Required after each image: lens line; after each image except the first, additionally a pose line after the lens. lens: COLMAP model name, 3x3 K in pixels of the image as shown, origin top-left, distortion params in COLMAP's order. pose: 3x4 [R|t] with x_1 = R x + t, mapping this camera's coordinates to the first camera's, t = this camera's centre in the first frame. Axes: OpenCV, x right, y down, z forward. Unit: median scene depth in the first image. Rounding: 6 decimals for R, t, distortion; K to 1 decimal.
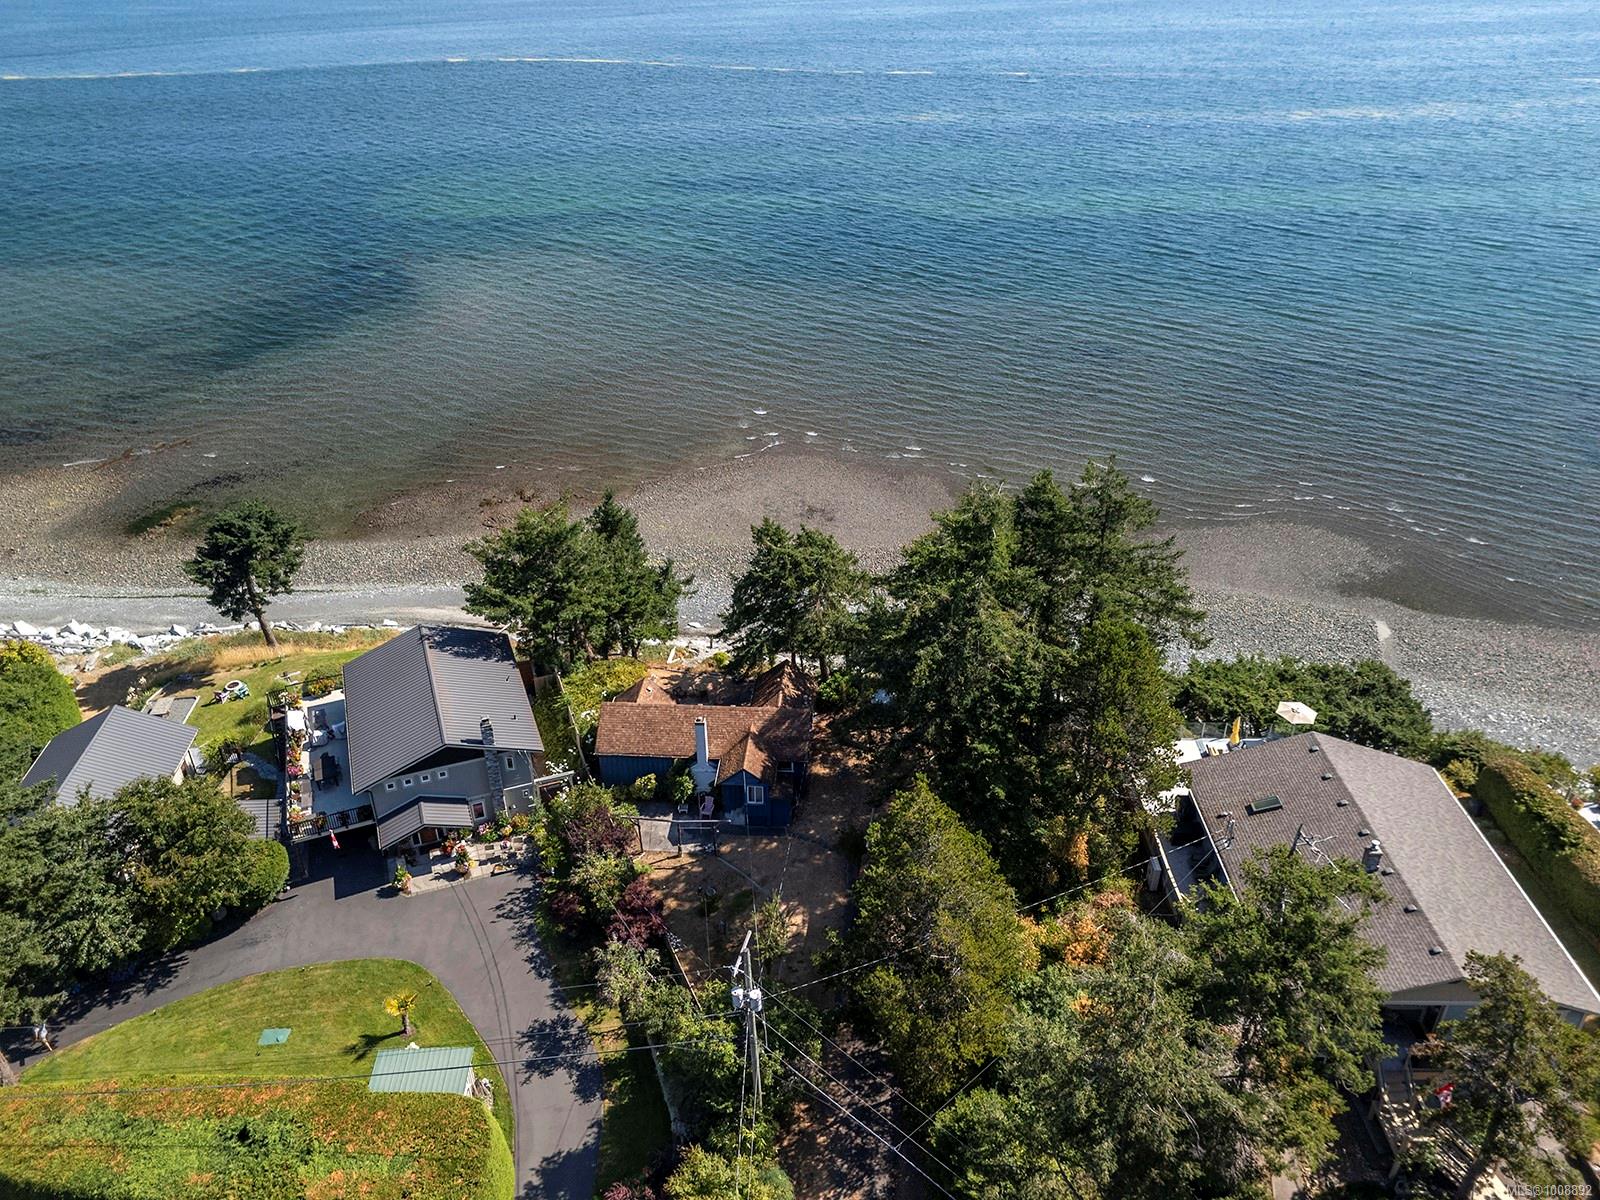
lens RADIAL K [[1177.5, 0, 800.0], [0, 1177.5, 600.0], [0, 0, 1]] dist [0.115868, -0.115655]
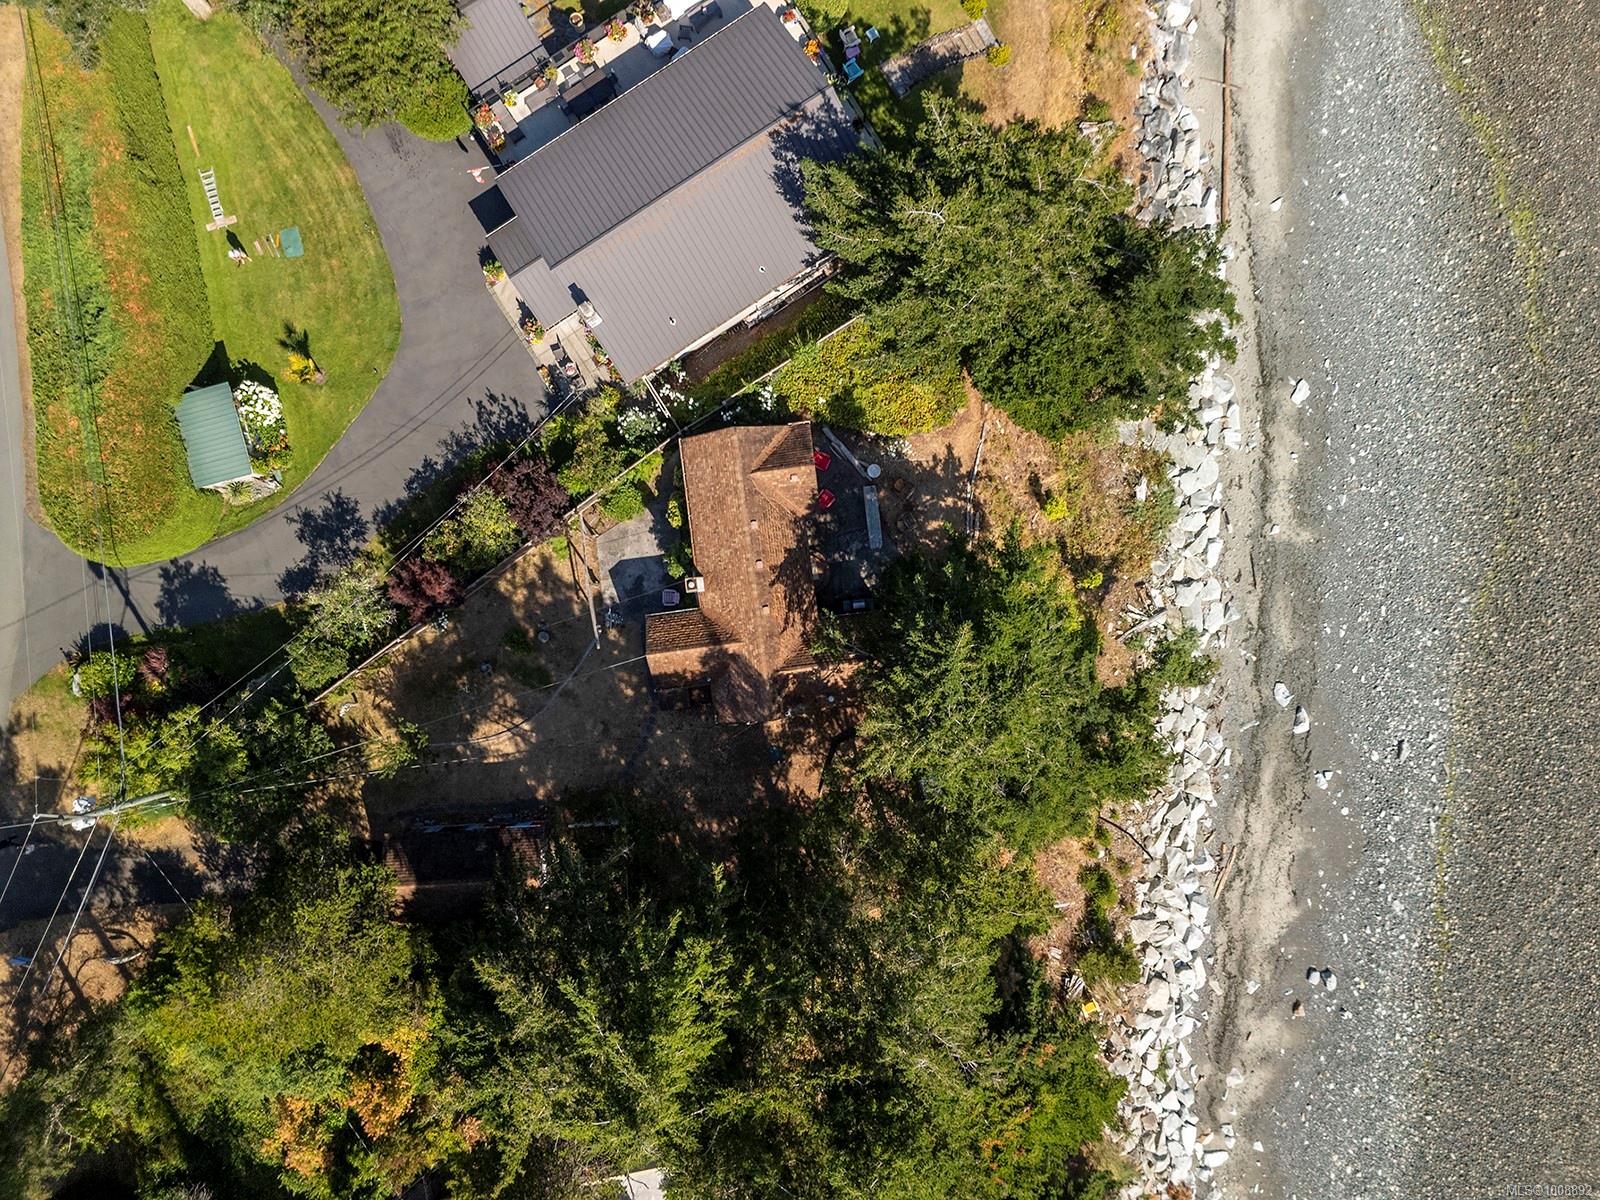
lens RADIAL K [[1199.5, 0, 800.0], [0, 1199.5, 600.0], [0, 0, 1]] dist [0.062538, -0.001423]
pose [[0.206421, 0.978214, 0.022068, -0.079259], [-0.489334, 0.083675, 0.868073, -0.587245], [0.847315, -0.189988, 0.495946, 0.707151]]
